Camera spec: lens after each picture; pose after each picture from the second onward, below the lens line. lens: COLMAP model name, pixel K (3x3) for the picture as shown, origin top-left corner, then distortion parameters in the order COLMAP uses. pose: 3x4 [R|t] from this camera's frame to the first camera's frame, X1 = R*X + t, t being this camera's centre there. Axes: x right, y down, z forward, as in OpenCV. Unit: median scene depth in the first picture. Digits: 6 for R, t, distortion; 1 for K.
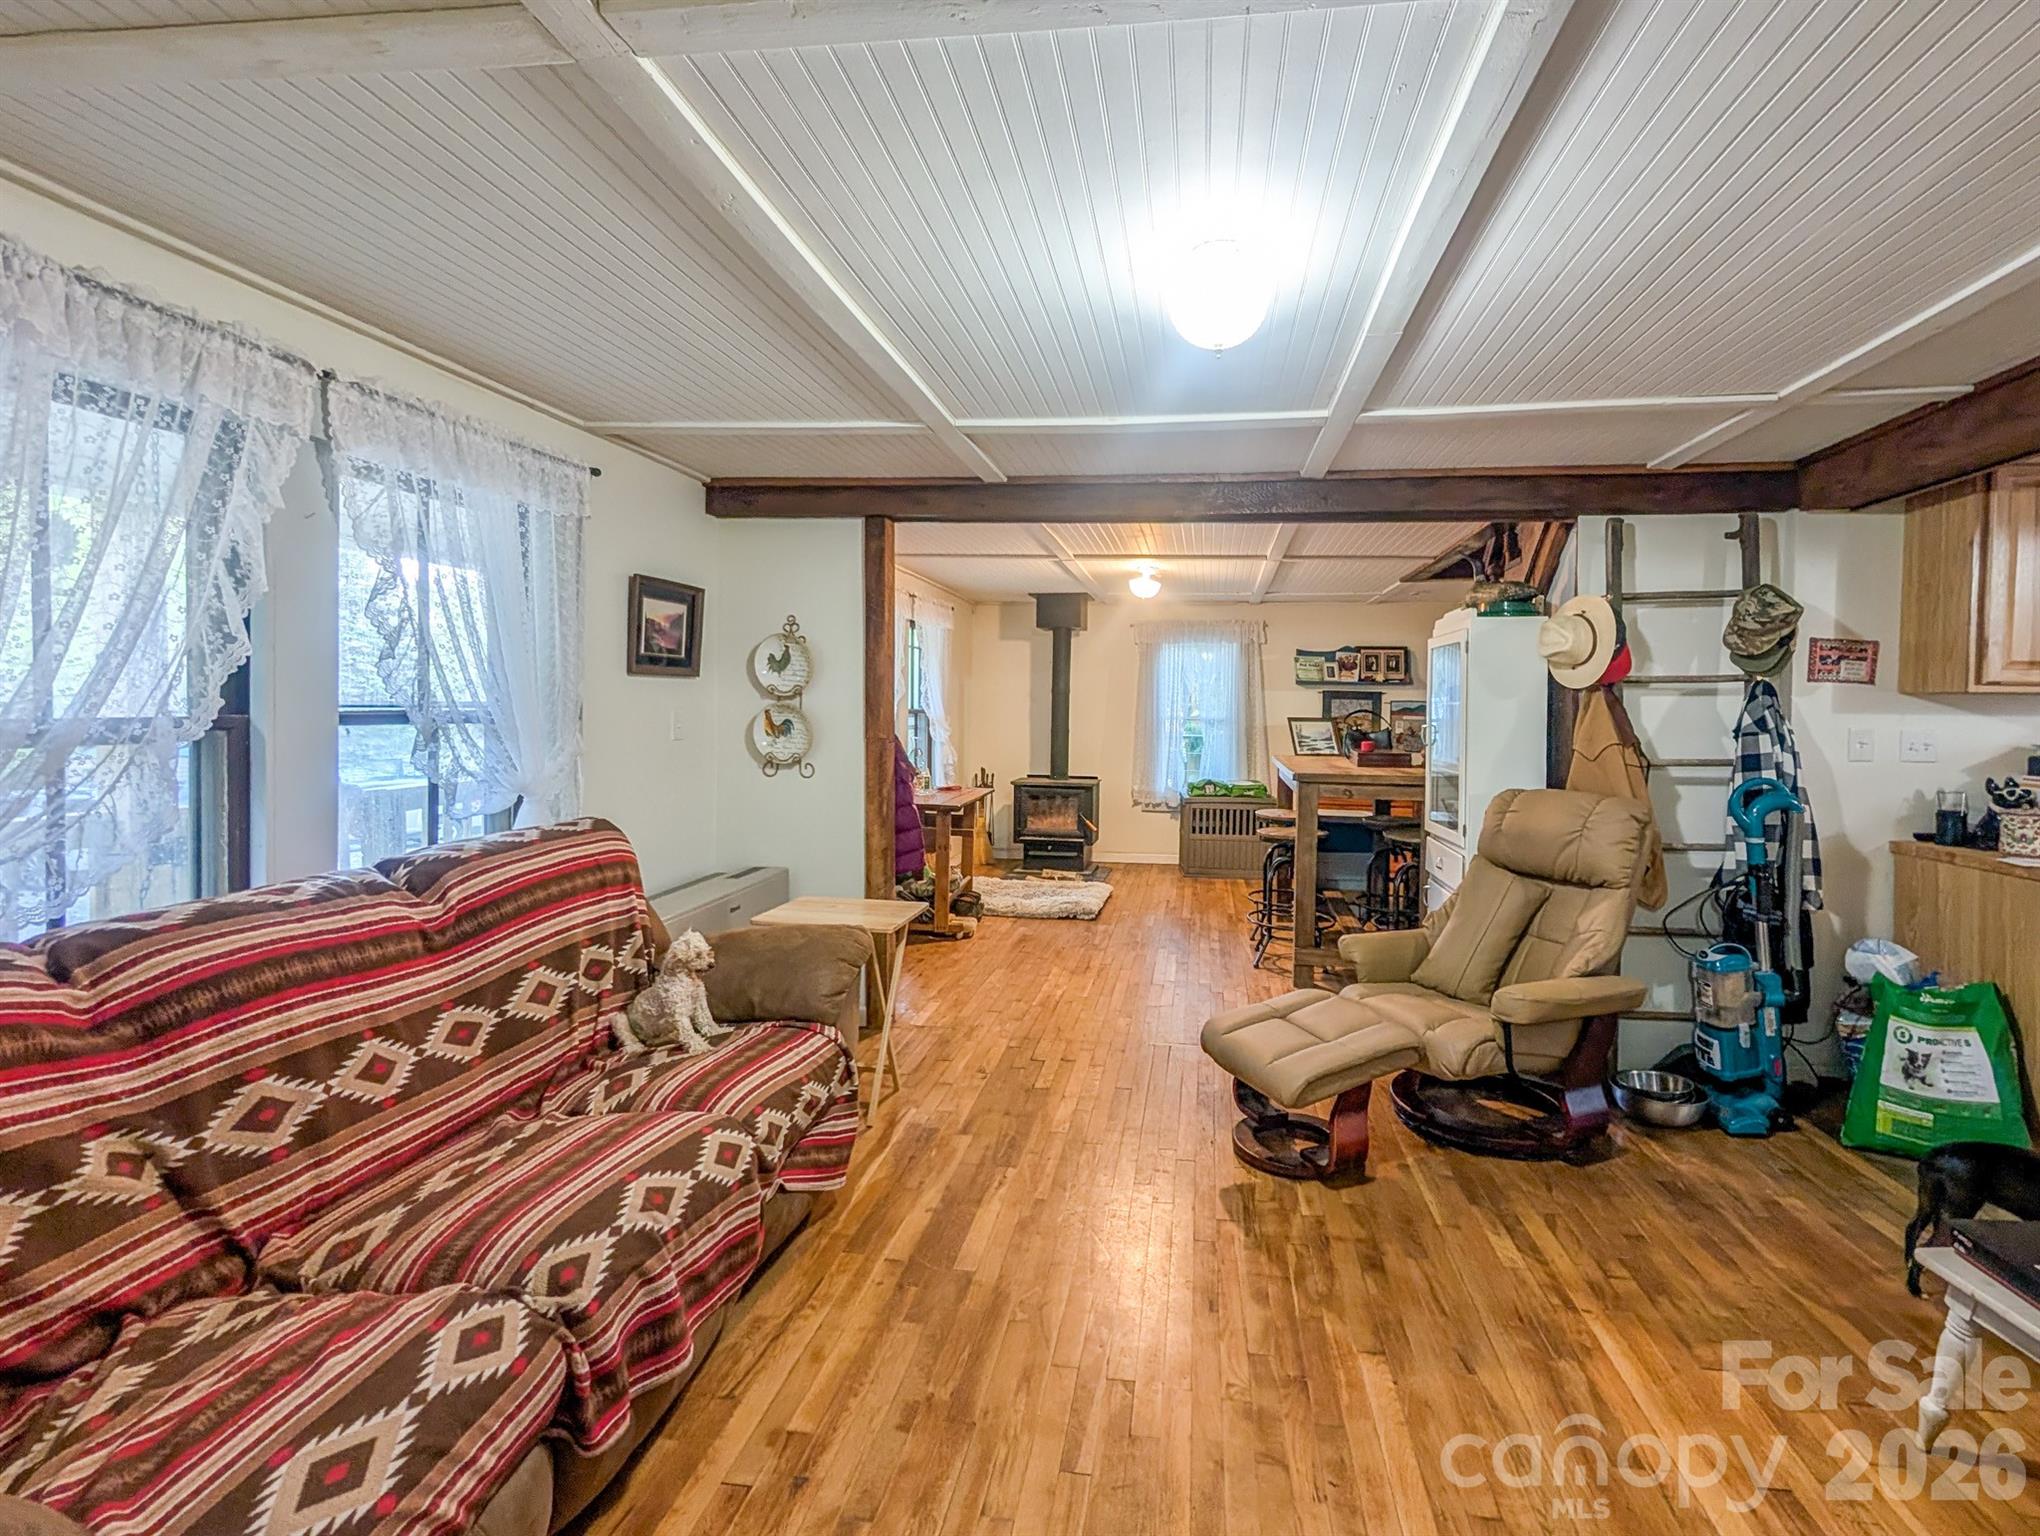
lens RADIAL K [[917.6, 0, 1069.1], [0, 917.6, 722.8], [0, 0, 1]] dist [0.000264, 0.000136]
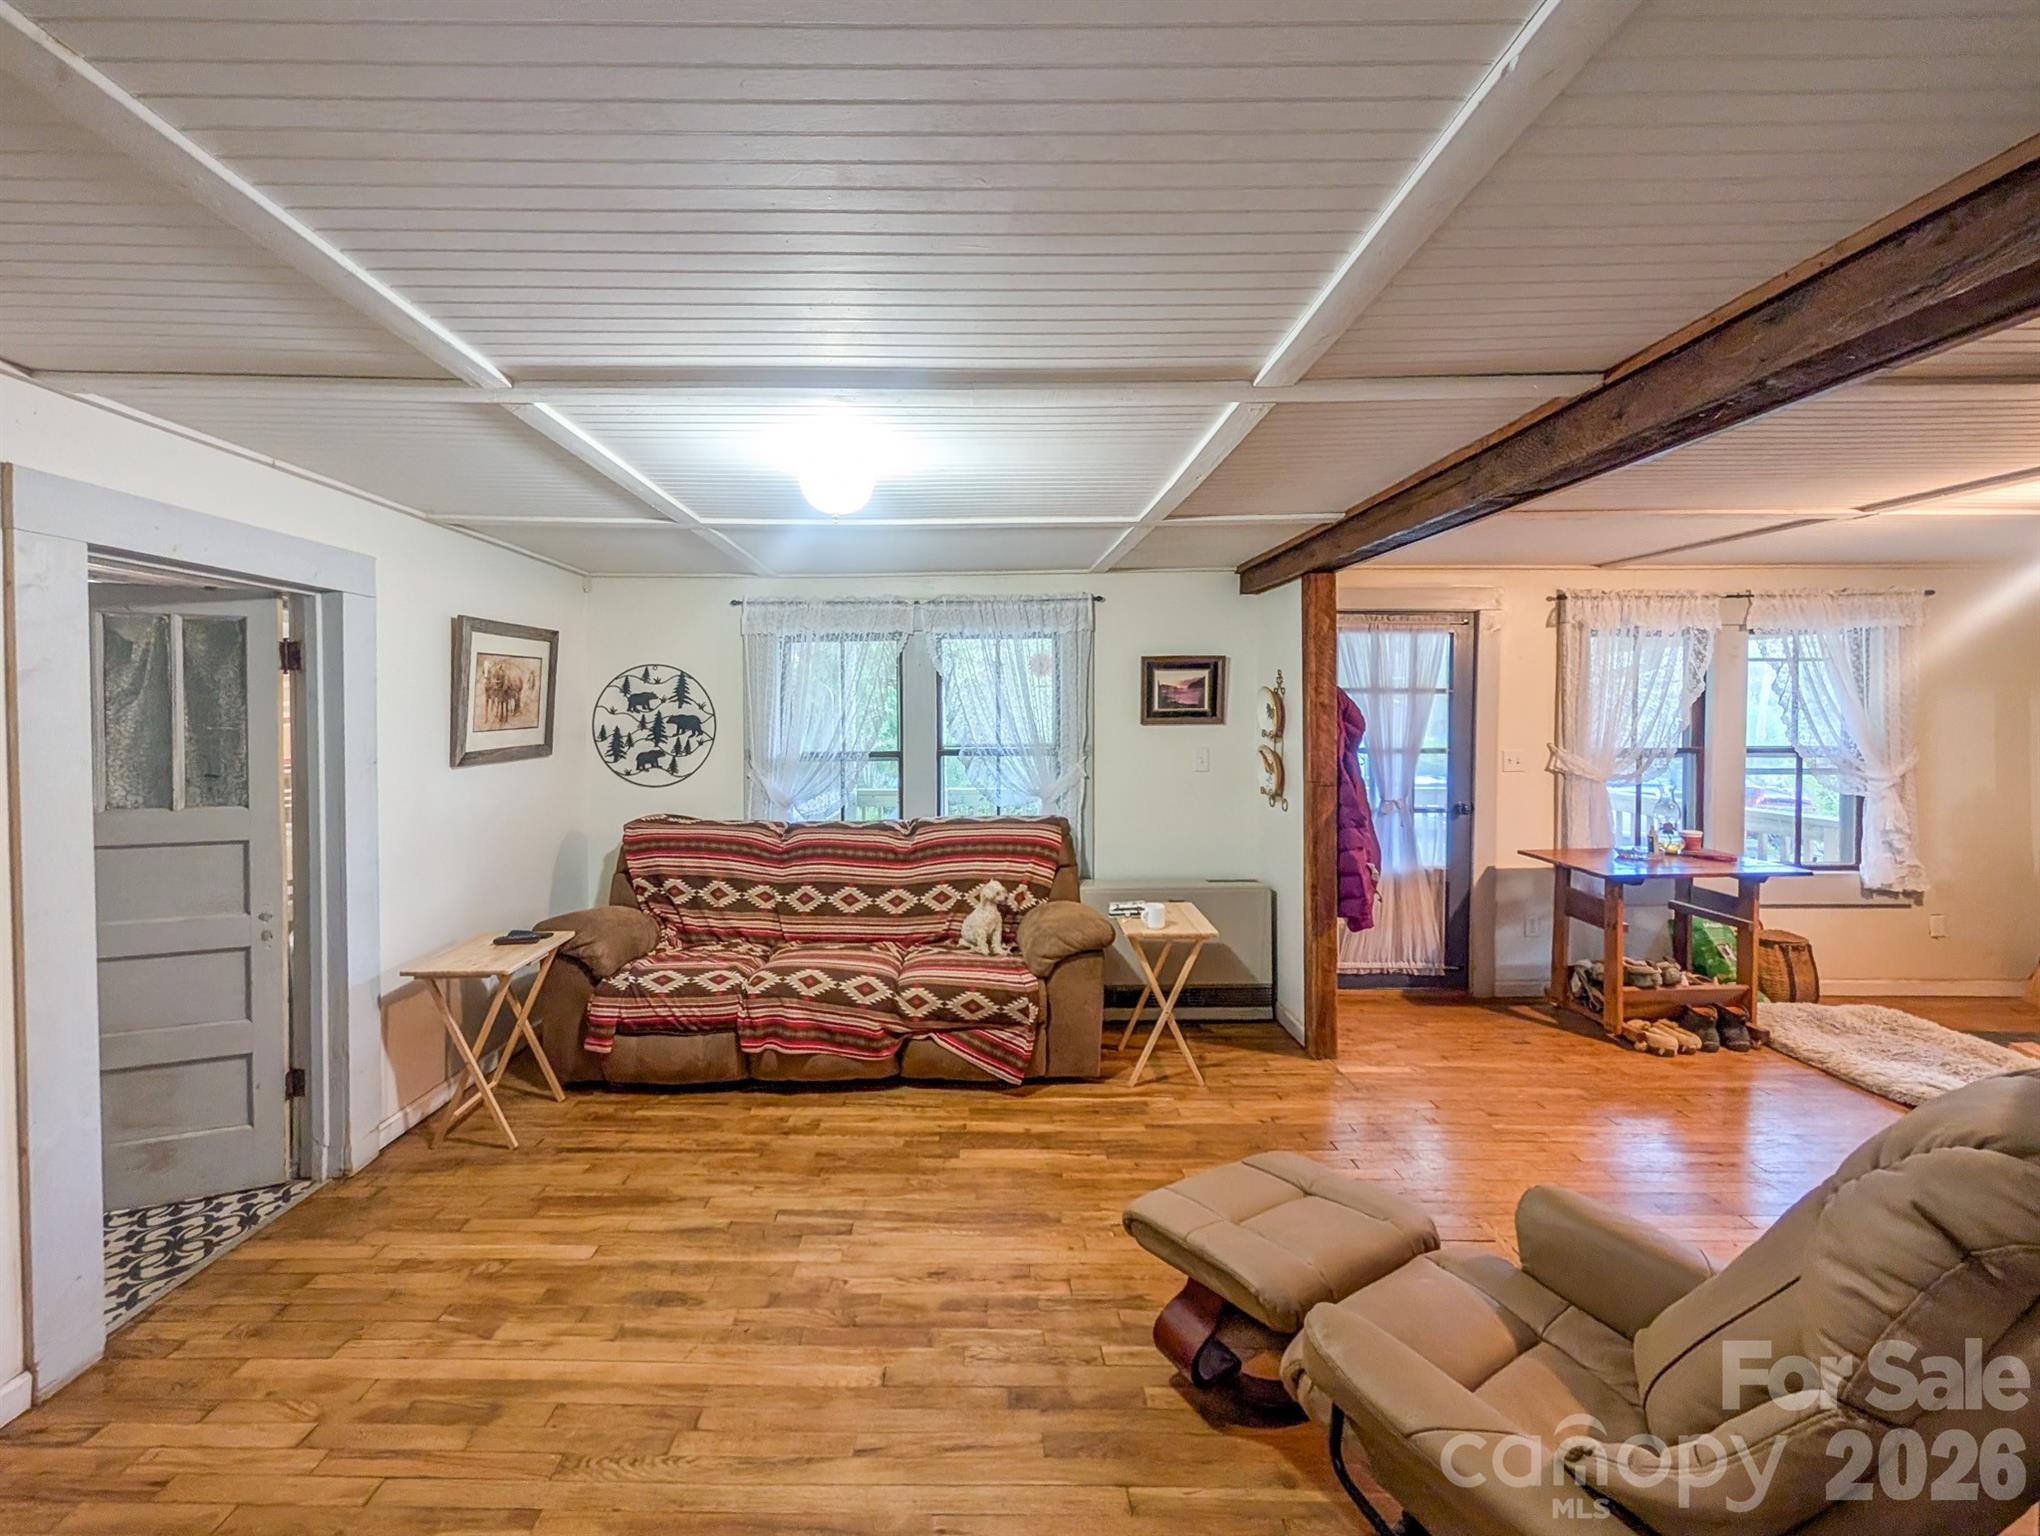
lens RADIAL K [[794.1, 0, 984.7], [0, 794.1, 727.2], [0, 0, 1]] dist [0.003533, 0.000360]
pose [[0.134518, 0.006500, -0.990890, 0.341294], [-0.012631, 0.999908, 0.004844, -0.023734], [0.990831, 0.011864, 0.134588, 0.263378]]
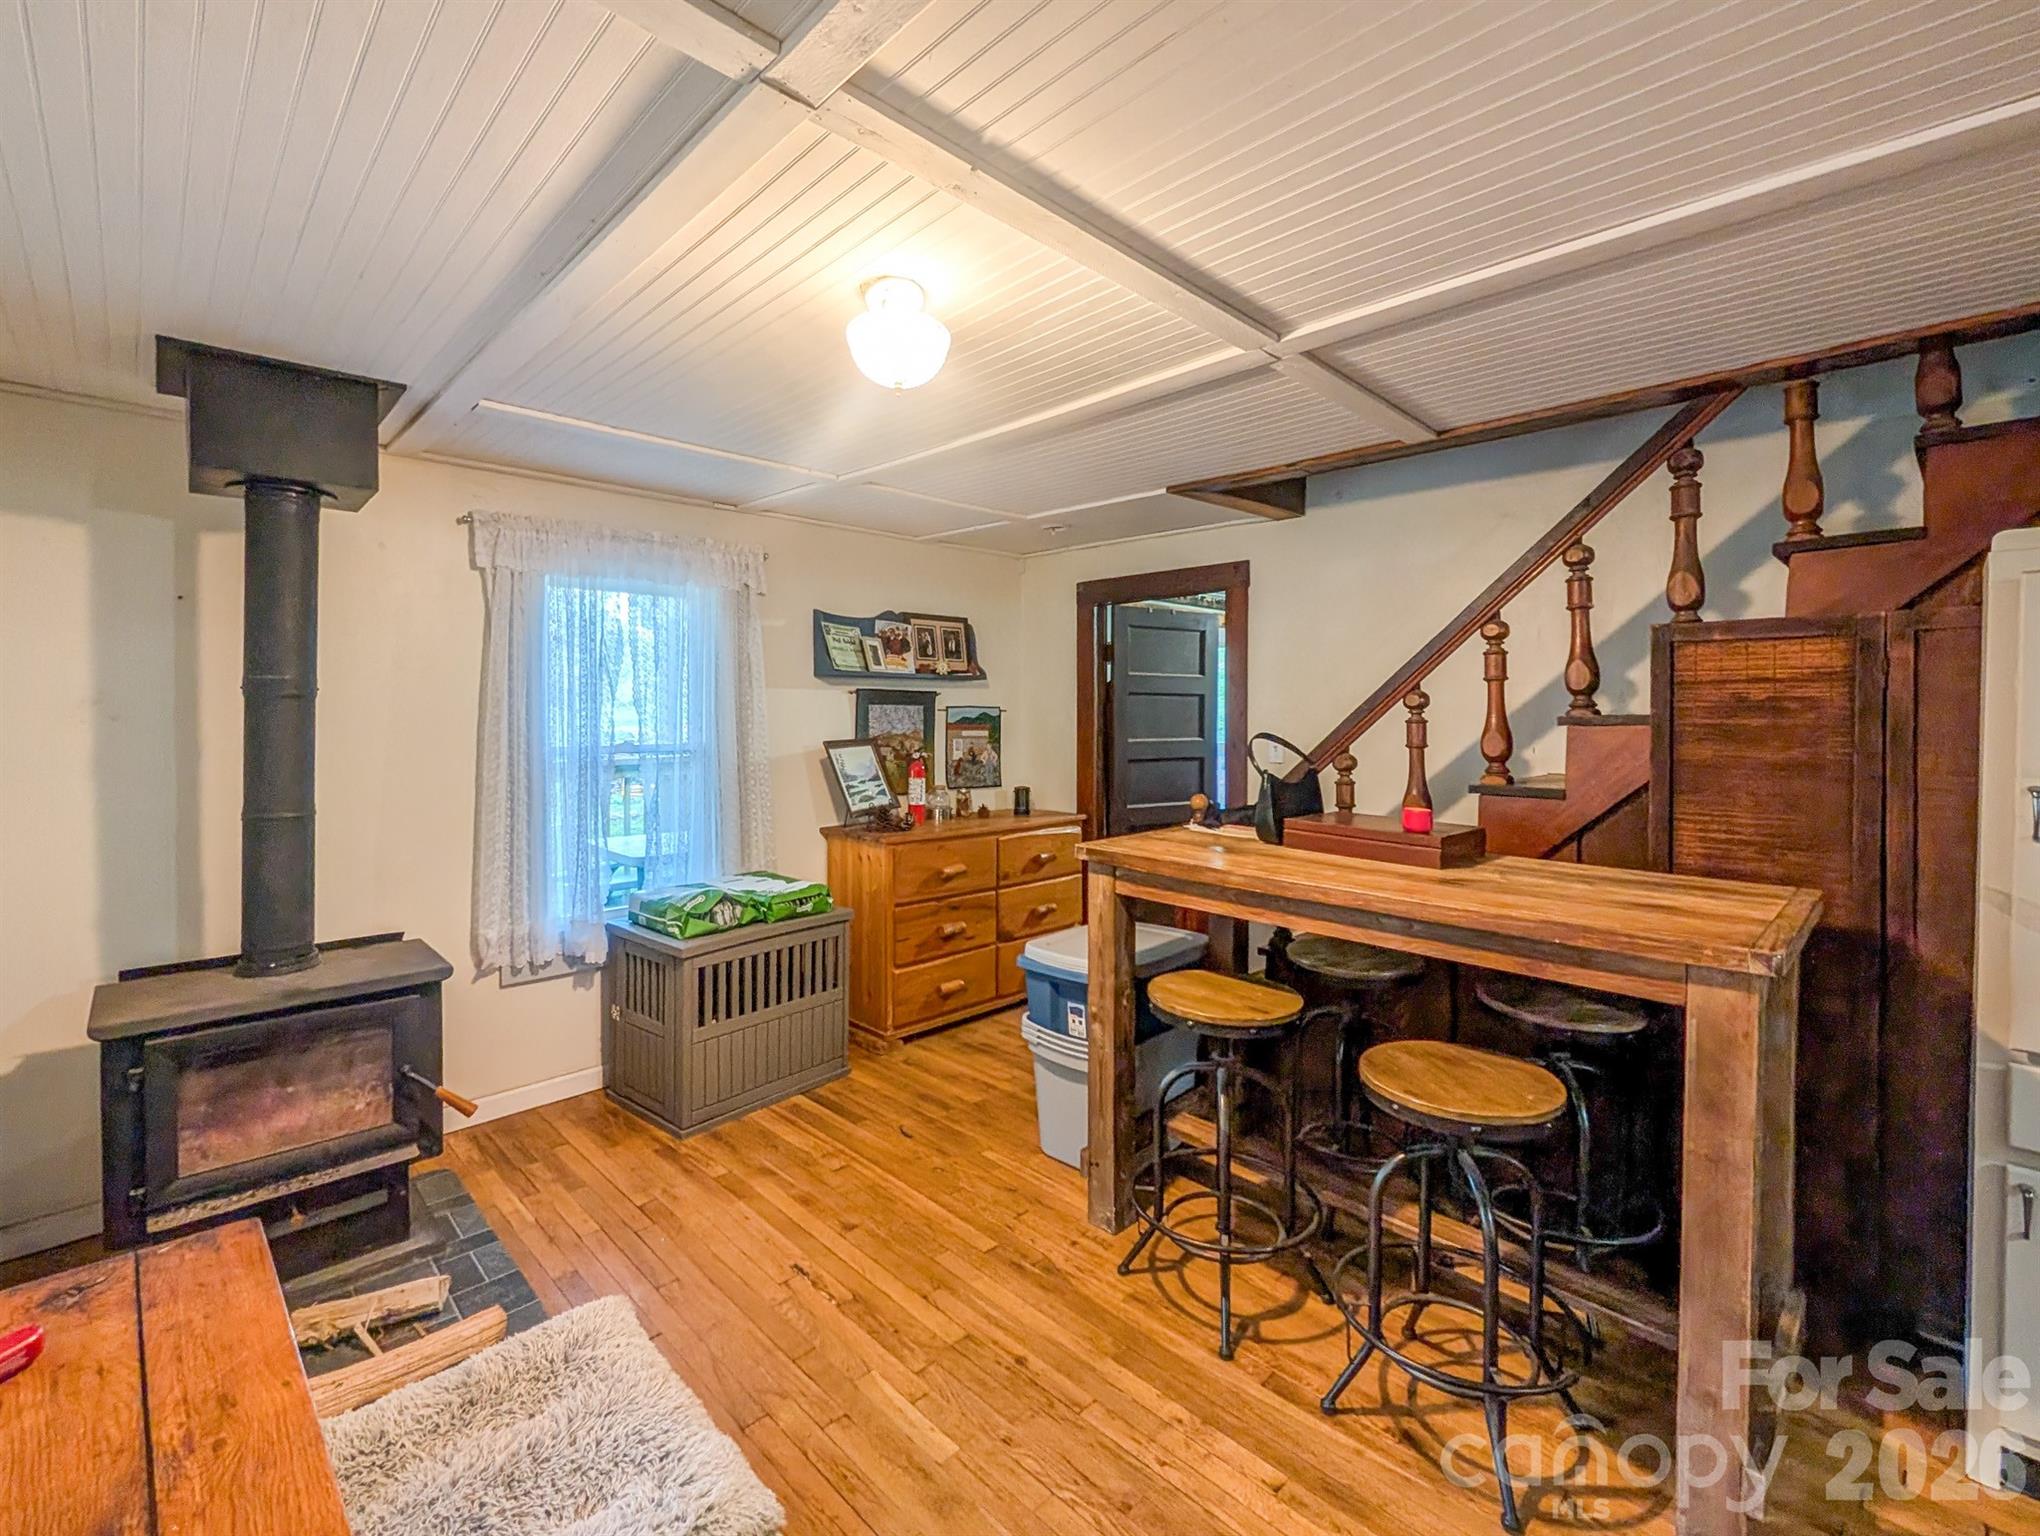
lens RADIAL K [[914.4, 0, 1001.8], [0, 914.4, 721.7], [0, 0, 1]] dist [-0.001610, -0.000154]
pose [[0.606554, -0.025976, 0.794618, -0.110664], [0.021493, 0.999637, 0.016272, -0.023822], [-0.794752, 0.007209, 0.606892, 0.630194]]
